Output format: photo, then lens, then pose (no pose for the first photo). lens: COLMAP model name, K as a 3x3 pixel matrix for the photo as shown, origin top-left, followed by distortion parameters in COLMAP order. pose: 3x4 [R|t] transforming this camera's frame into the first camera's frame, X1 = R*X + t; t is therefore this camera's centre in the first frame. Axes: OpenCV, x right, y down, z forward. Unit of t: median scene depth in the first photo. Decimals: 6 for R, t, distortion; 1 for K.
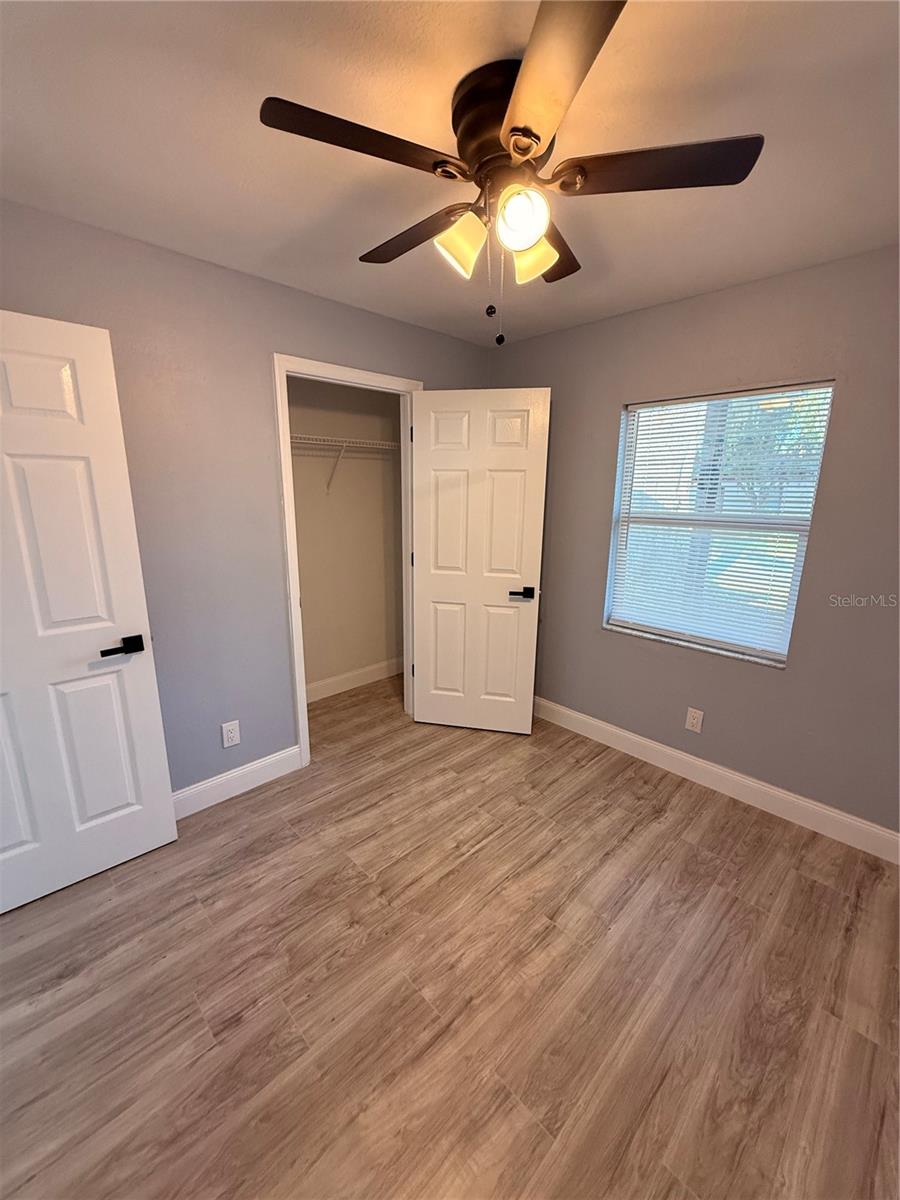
lens RADIAL K [[477.6, 0, 457.6], [0, 477.6, 610.5], [0, 0, 1]] dist [-0.000201, 0.000248]
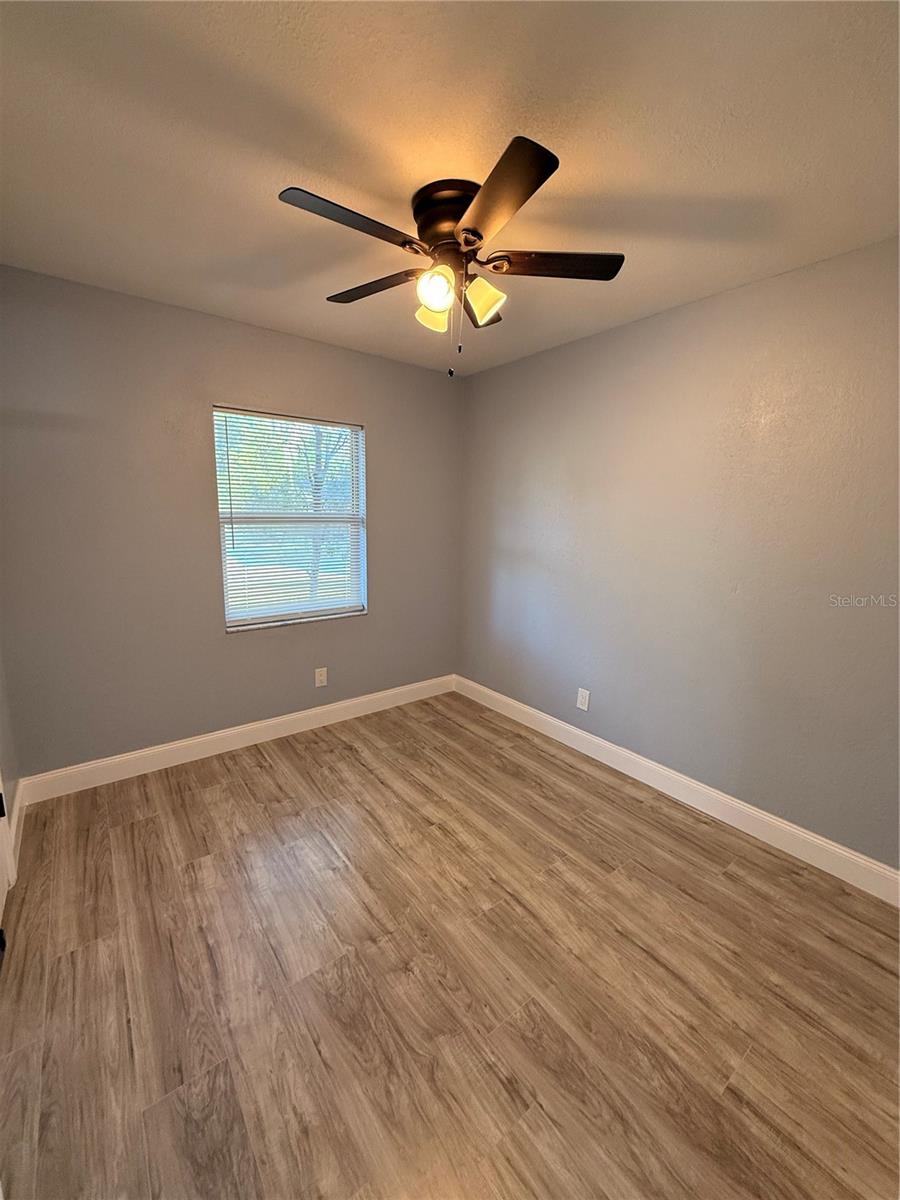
lens RADIAL K [[477.6, 0, 447.1], [0, 477.6, 605.2], [0, 0, 1]] dist [-0.000201, 0.000248]
pose [[0.121301, -0.200683, 0.972118, -0.872388], [0.232458, 0.957858, 0.168733, -0.114398], [-0.965013, 0.205509, 0.162839, 0.600963]]
